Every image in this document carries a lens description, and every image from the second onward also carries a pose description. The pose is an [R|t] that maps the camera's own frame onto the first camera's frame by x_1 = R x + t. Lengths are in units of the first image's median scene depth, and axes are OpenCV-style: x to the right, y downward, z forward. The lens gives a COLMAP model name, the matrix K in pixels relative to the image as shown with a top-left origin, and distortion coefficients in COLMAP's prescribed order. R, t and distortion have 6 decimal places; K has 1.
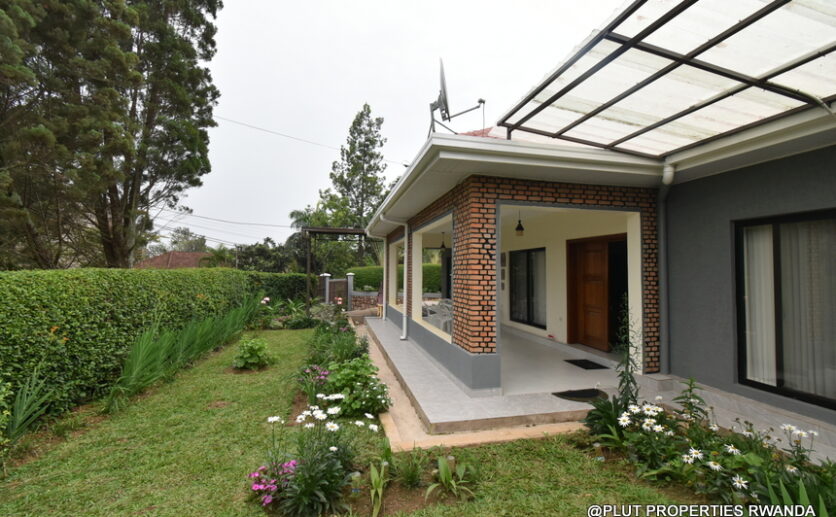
lens RADIAL K [[369.1, 0, 418.0], [0, 369.1, 258.5], [0, 0, 1]] dist [0.016737, -0.008540]
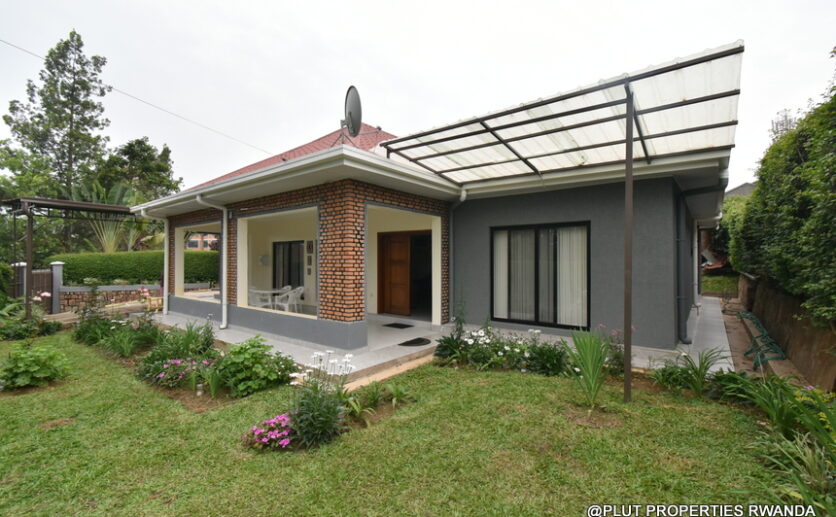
lens RADIAL K [[369.1, 0, 418.0], [0, 369.1, 258.5], [0, 0, 1]] dist [0.016737, -0.008540]
pose [[0.776239, -0.005580, 0.630414, -0.415440], [-0.016009, 0.999464, 0.028558, 0.001900], [-0.630236, -0.032260, 0.775733, -0.099773]]
